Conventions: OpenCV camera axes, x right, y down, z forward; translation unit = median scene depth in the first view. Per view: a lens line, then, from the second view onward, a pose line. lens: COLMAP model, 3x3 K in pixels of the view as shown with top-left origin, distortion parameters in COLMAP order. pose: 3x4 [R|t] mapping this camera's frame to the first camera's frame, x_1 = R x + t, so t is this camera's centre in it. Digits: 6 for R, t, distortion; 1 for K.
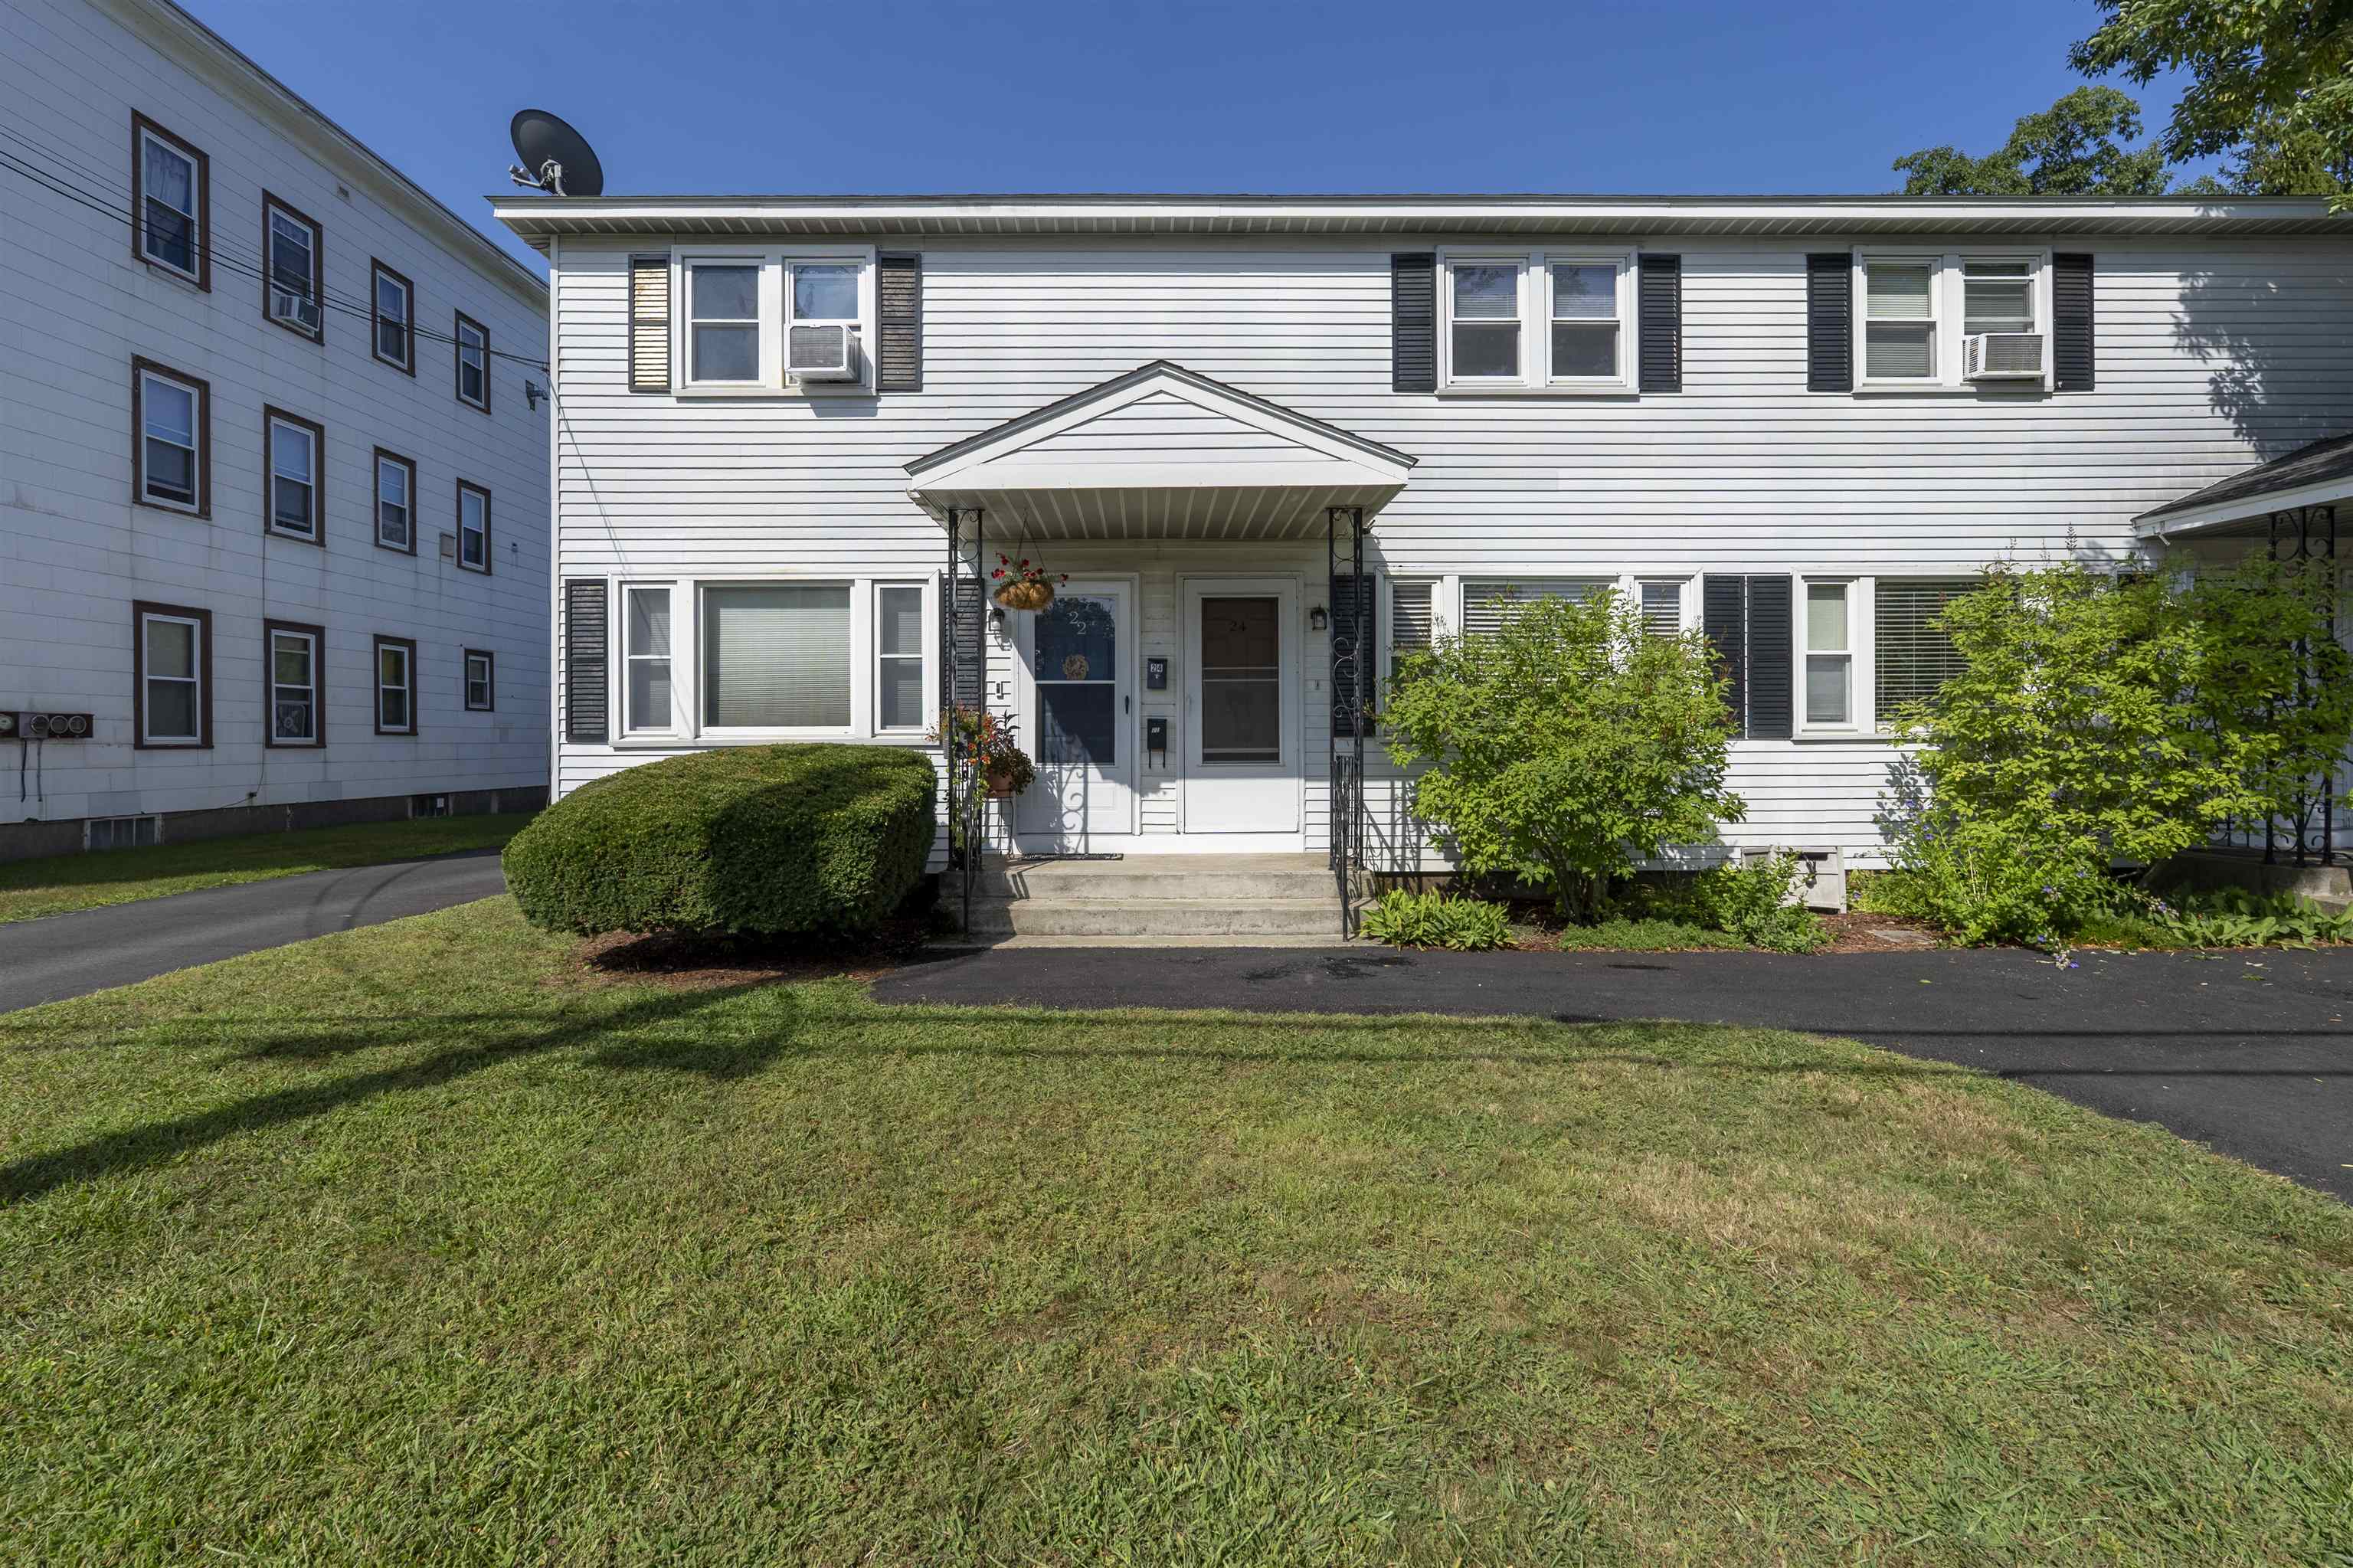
lens RADIAL K [[1072.6, 0, 1175.7], [0, 1072.6, 769.2], [0, 0, 1]] dist [-0.000520, -0.000728]
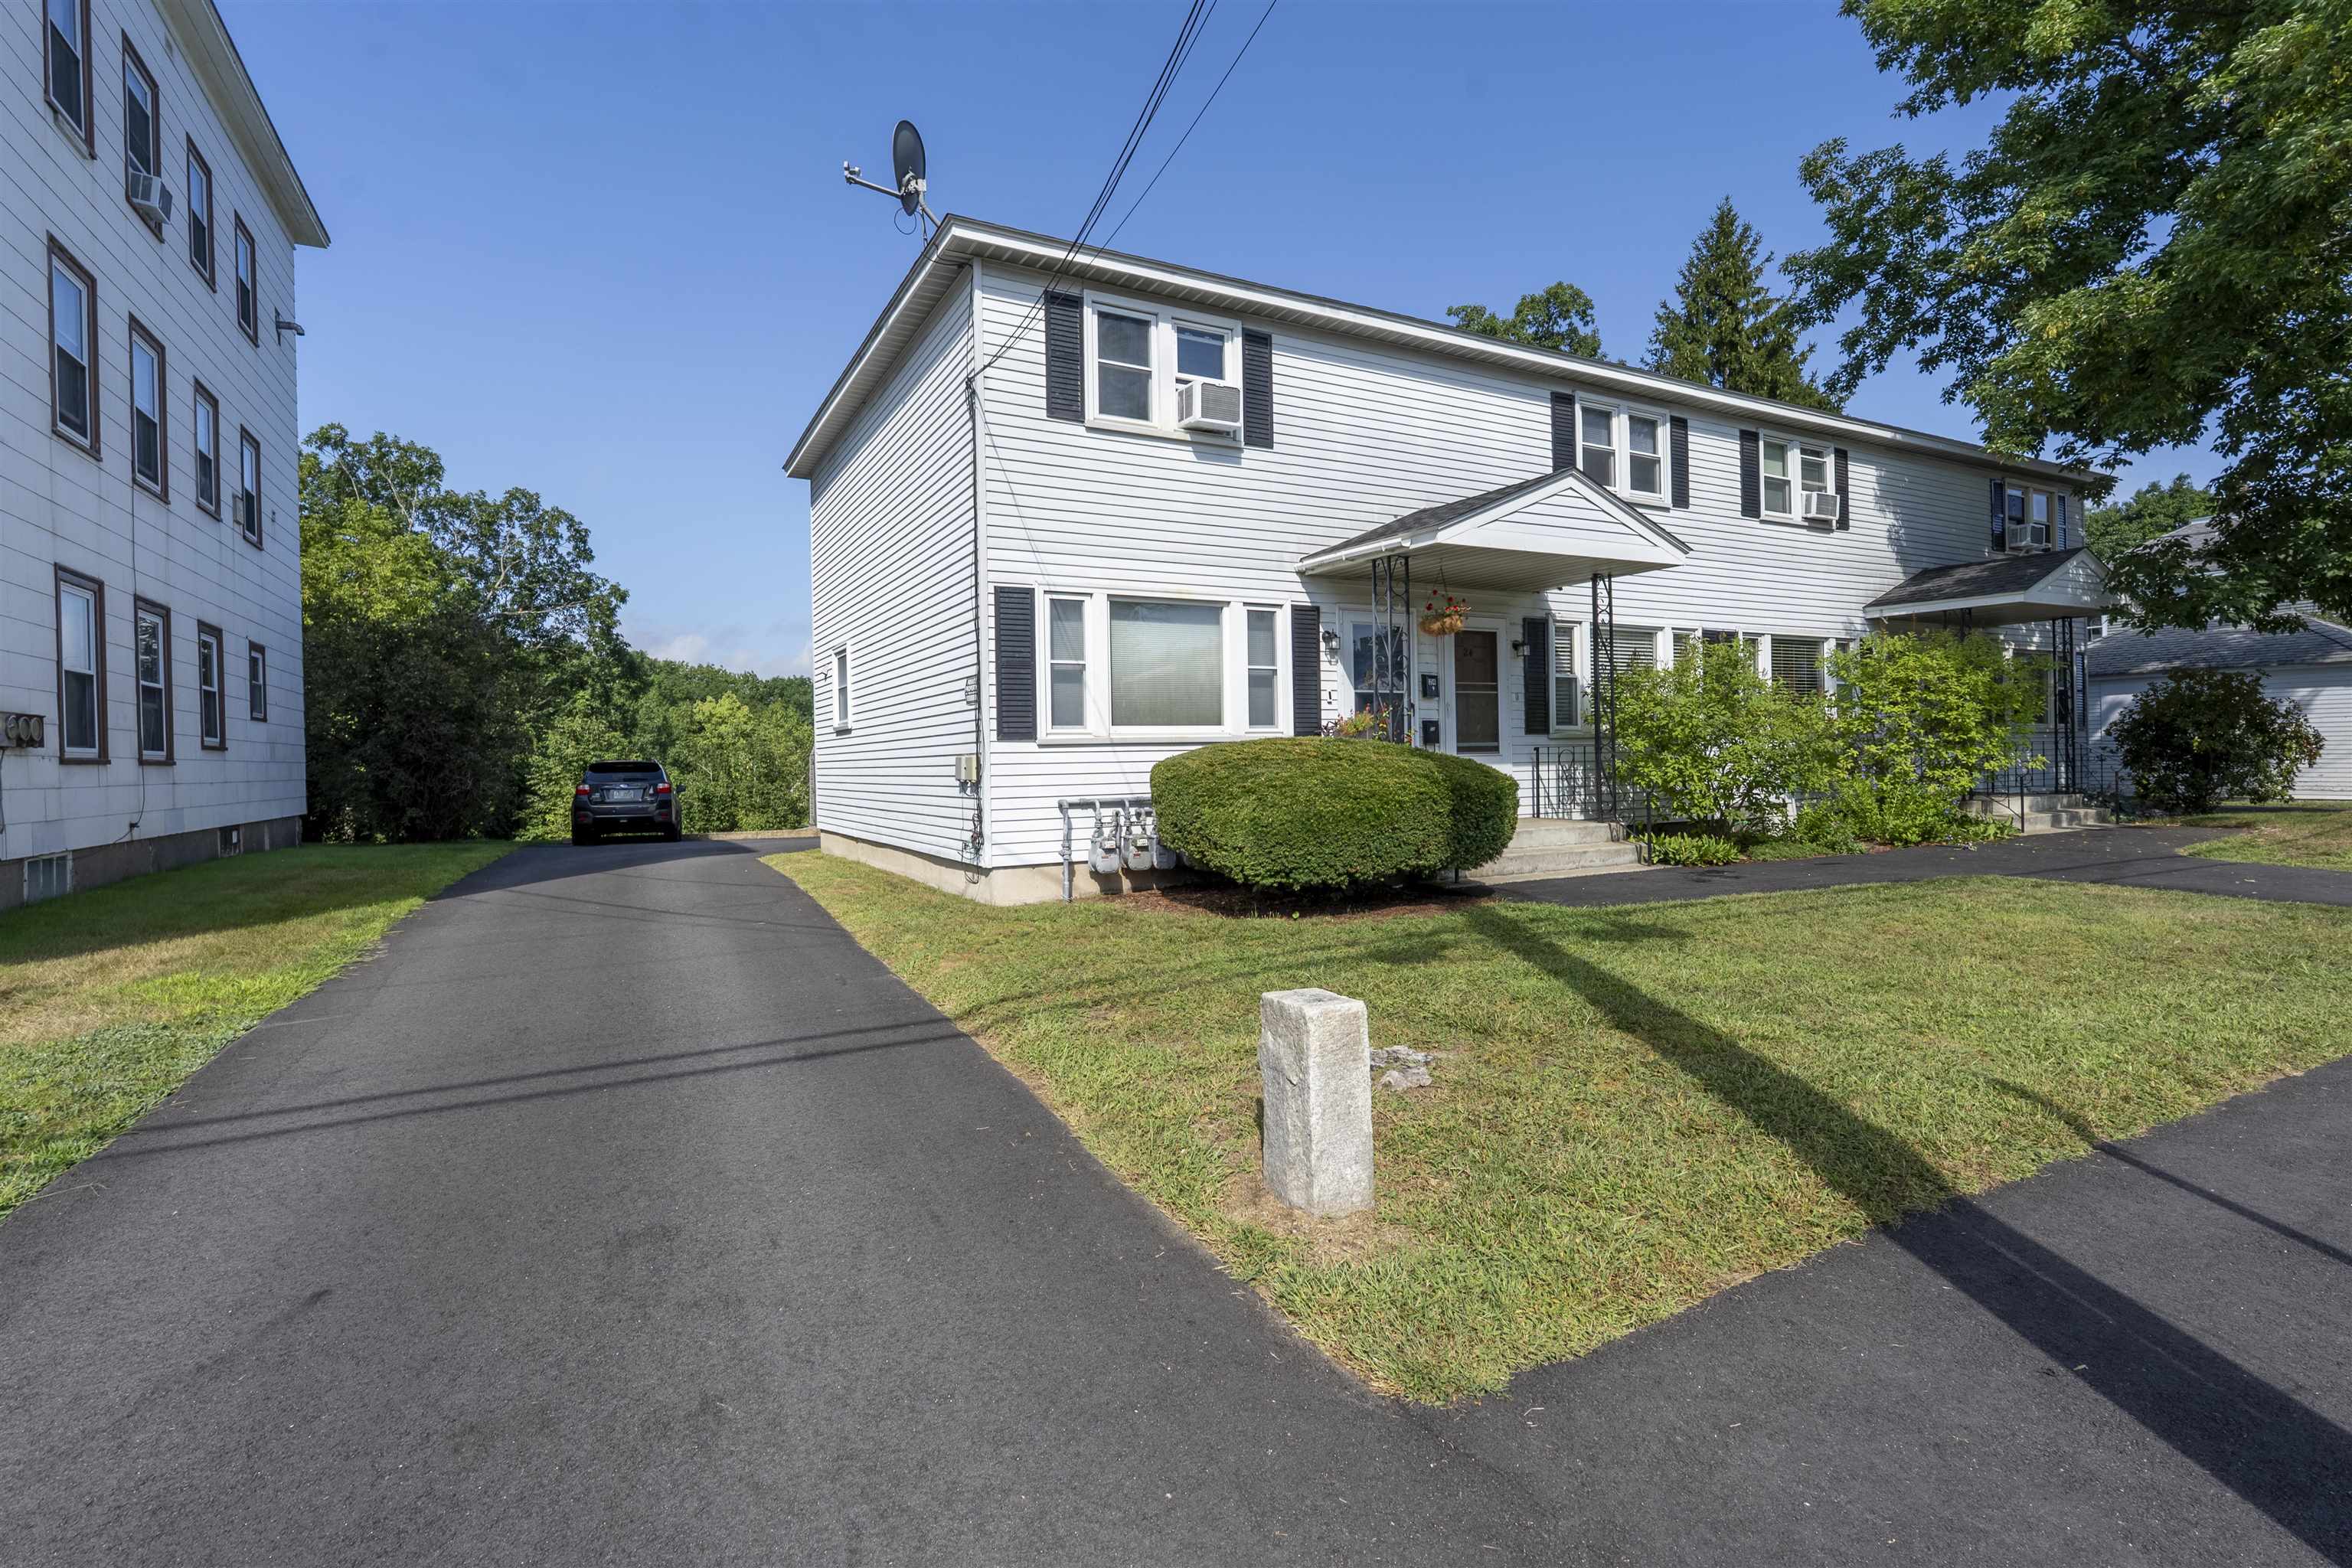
lens RADIAL K [[1072.1, 0, 1184.7], [0, 1072.1, 772.1], [0, 0, 1]] dist [-0.000520, -0.000728]
pose [[0.885036, -0.019357, 0.465119, -0.891607], [0.021126, 0.999776, 0.001409, 0.008375], [-0.465042, 0.008579, 0.885247, -0.020087]]
